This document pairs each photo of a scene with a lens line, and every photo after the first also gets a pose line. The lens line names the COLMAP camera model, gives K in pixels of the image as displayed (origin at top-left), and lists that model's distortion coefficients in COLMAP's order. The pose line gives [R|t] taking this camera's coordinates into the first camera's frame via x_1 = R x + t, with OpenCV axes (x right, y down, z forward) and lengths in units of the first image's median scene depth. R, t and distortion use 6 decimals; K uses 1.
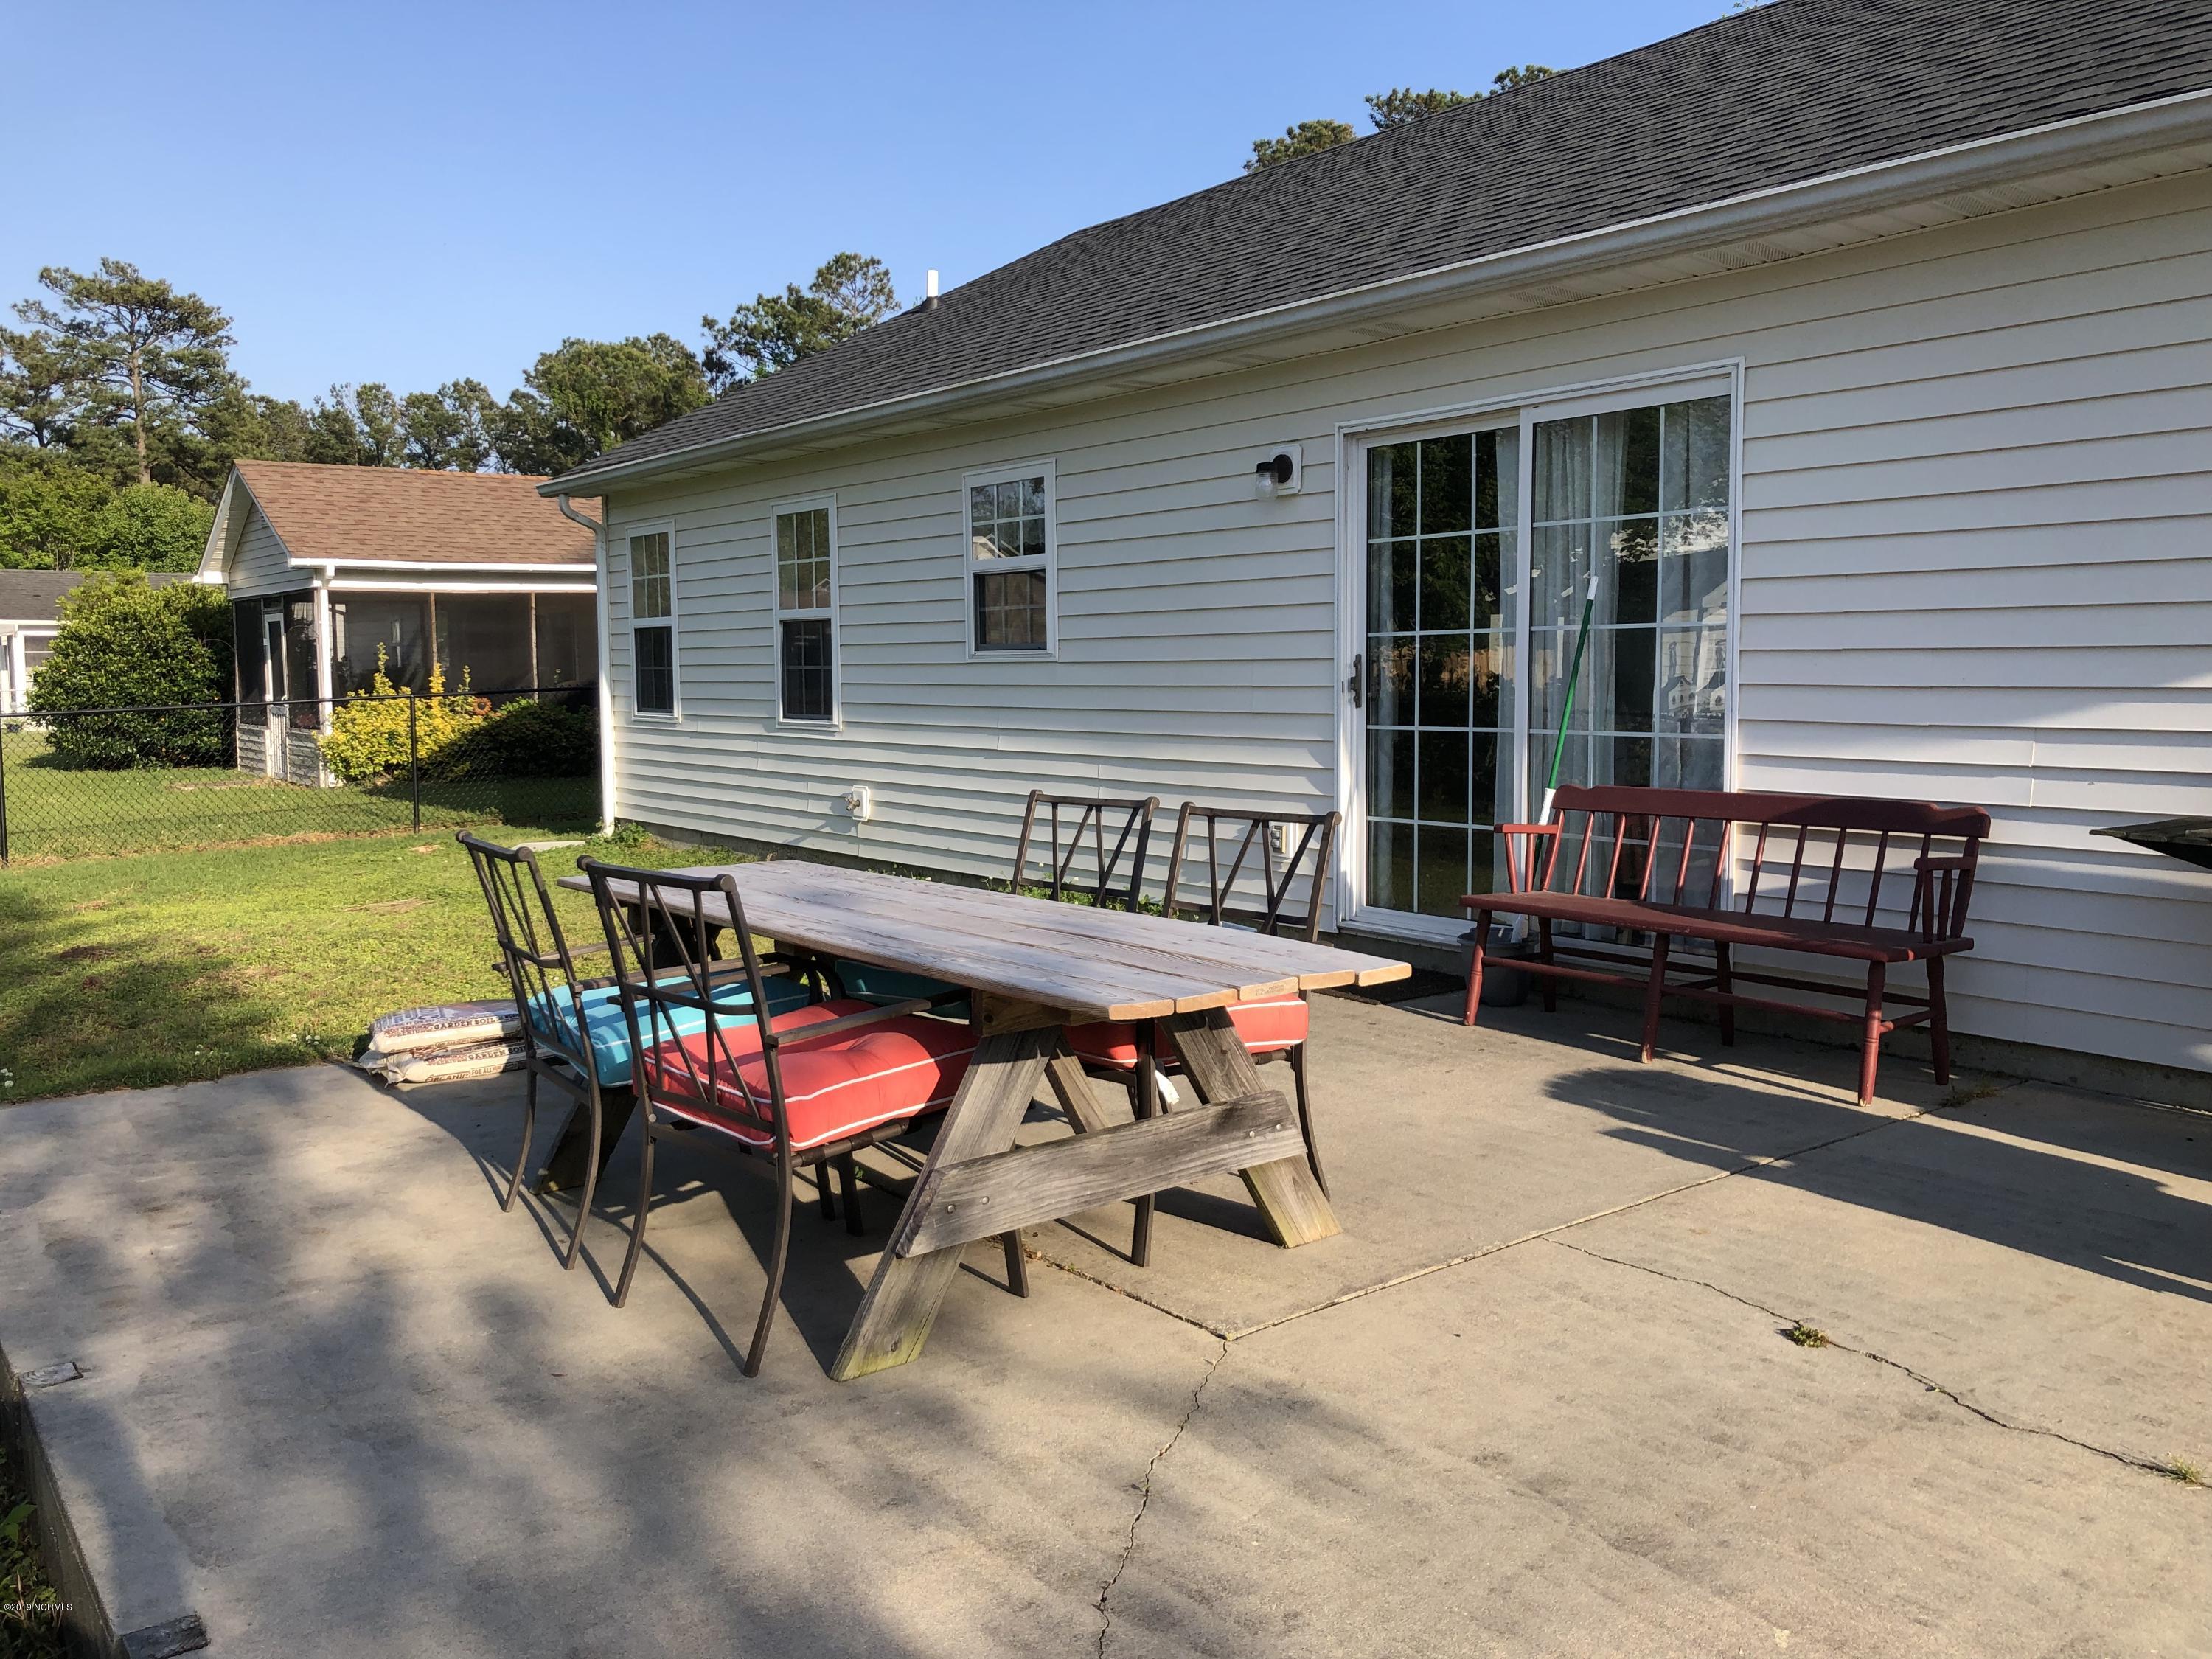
lens RADIAL K [[1804.1, 0, 1106.0], [0, 1804.1, 829.5], [0, 0, 1]] dist [0.004172, 0.002405]
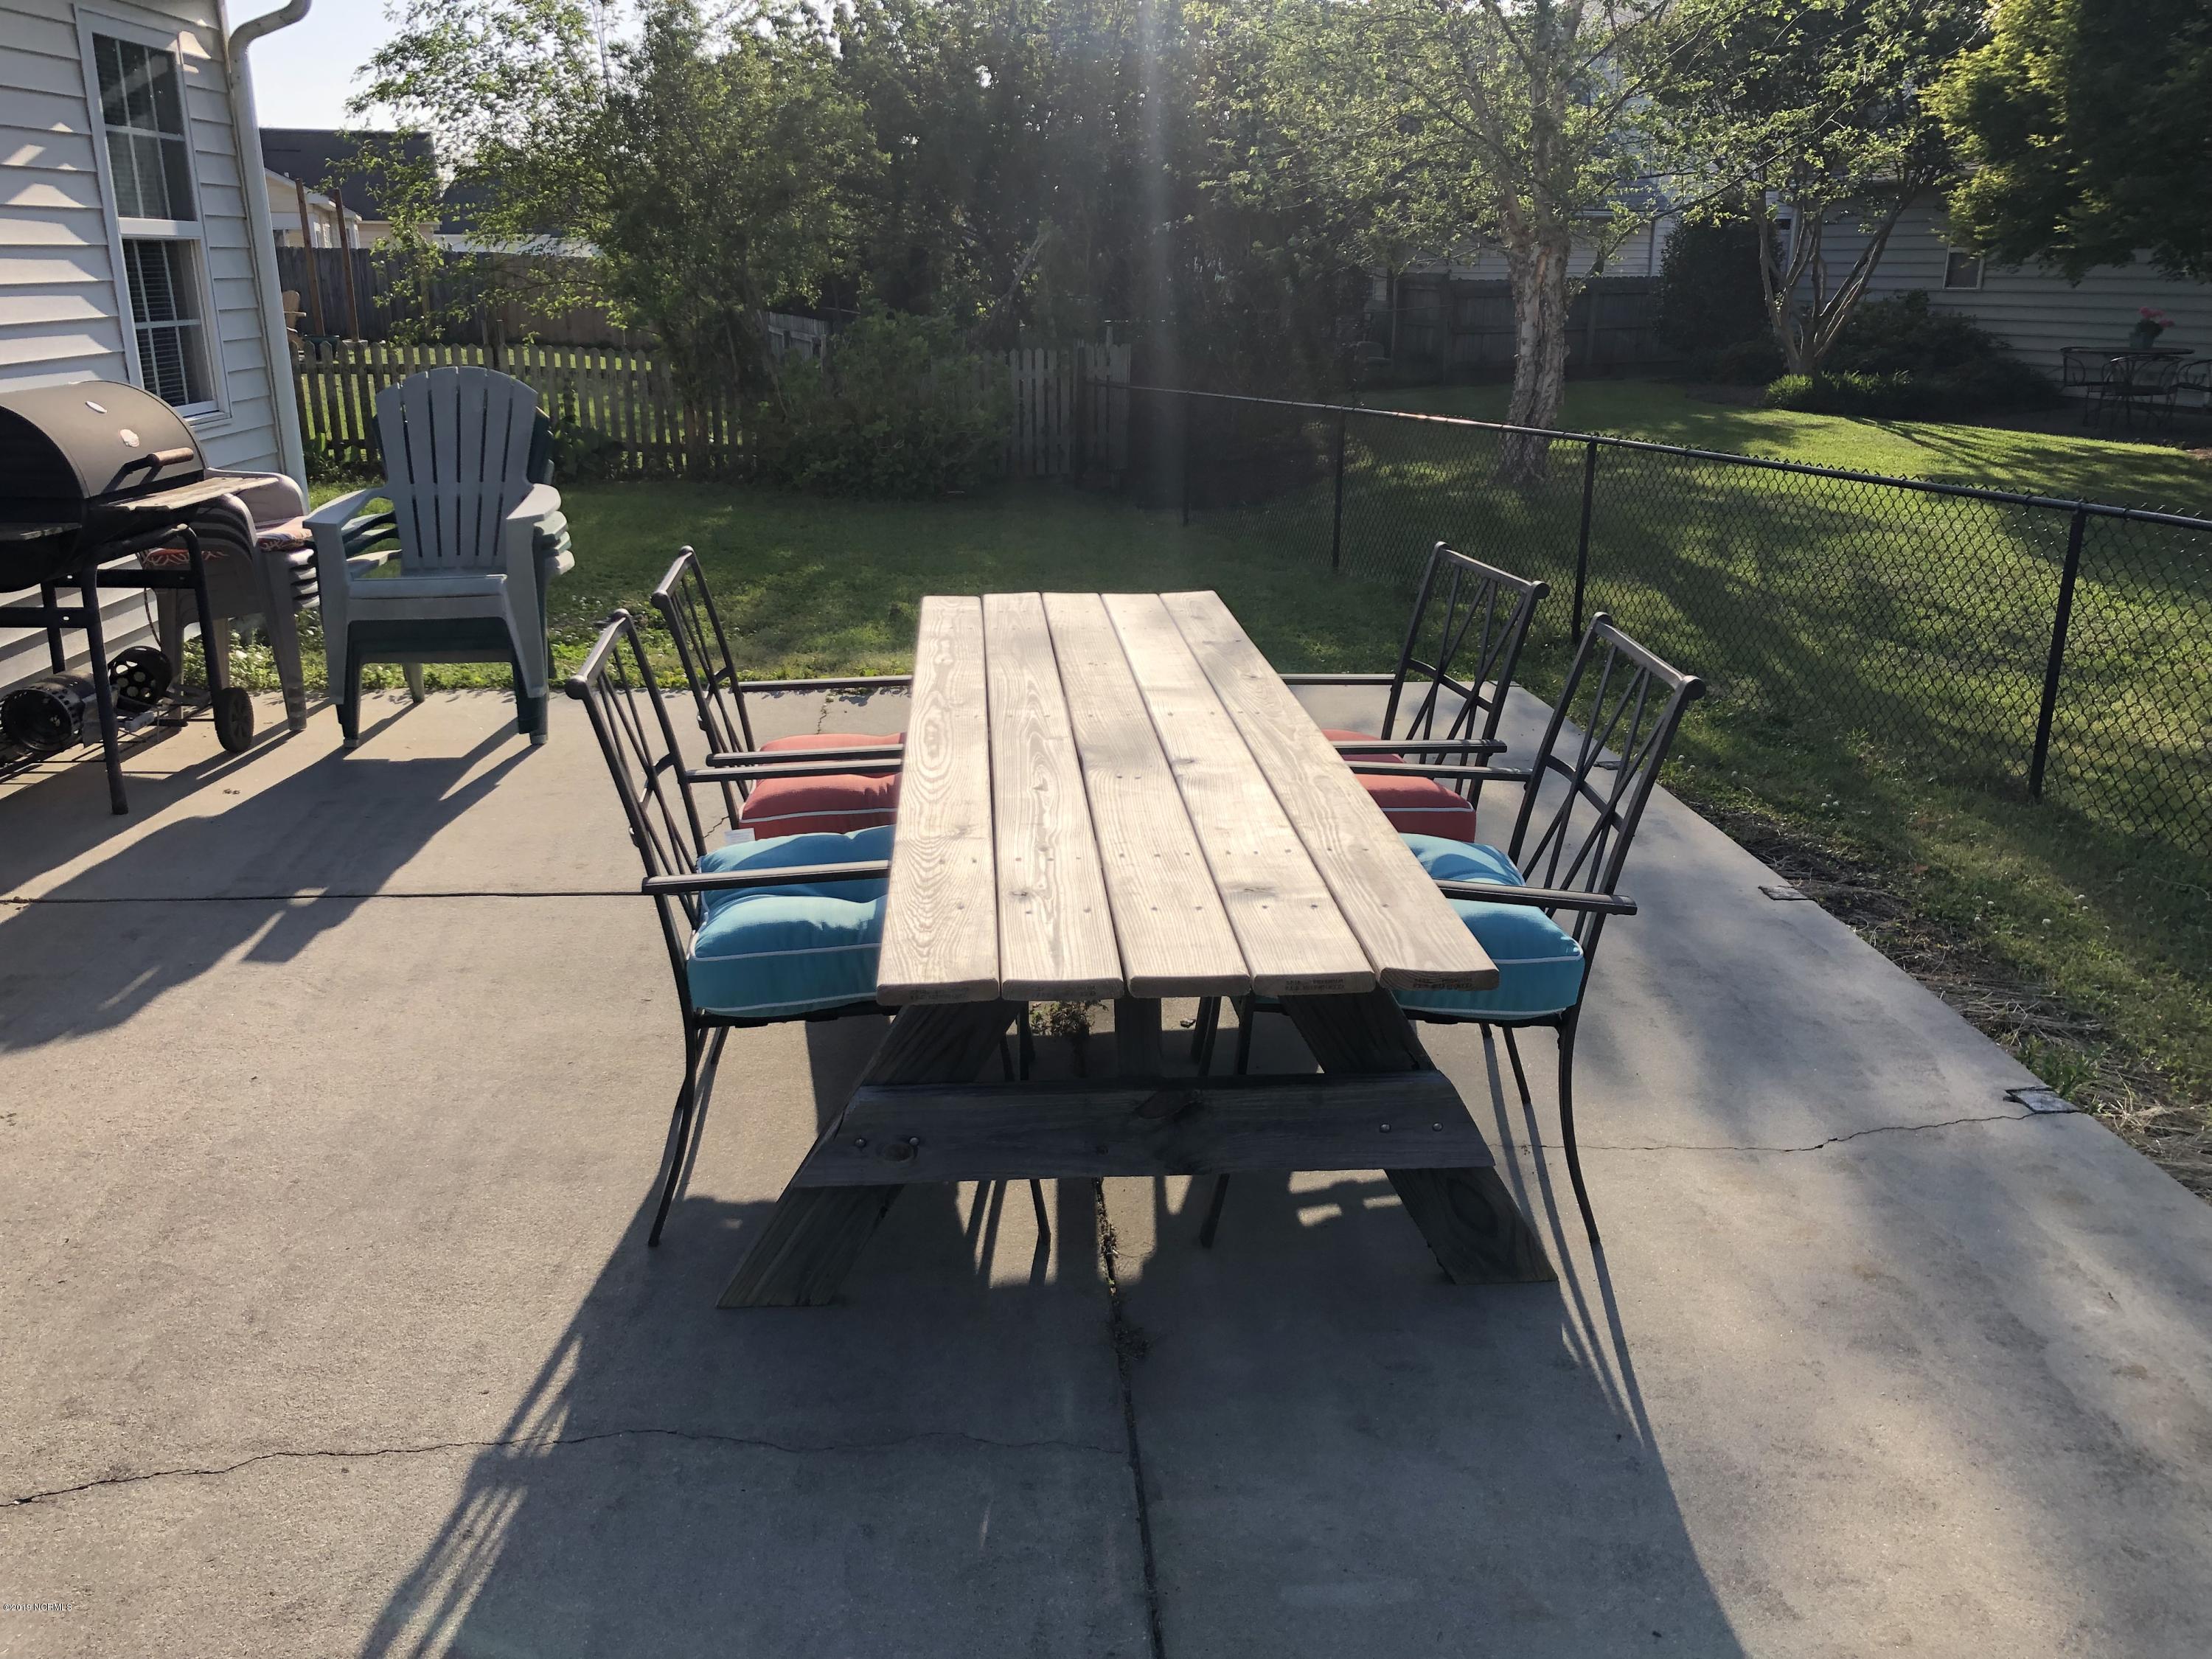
lens RADIAL K [[1804.1, 0, 1106.0], [0, 1804.1, 829.5], [0, 0, 1]] dist [0.004172, 0.002405]
pose [[-0.840615, -0.151618, 0.519978, -0.520008], [0.059309, 0.928481, 0.366613, -0.189389], [-0.538375, 0.339020, -0.771503, 1.607432]]
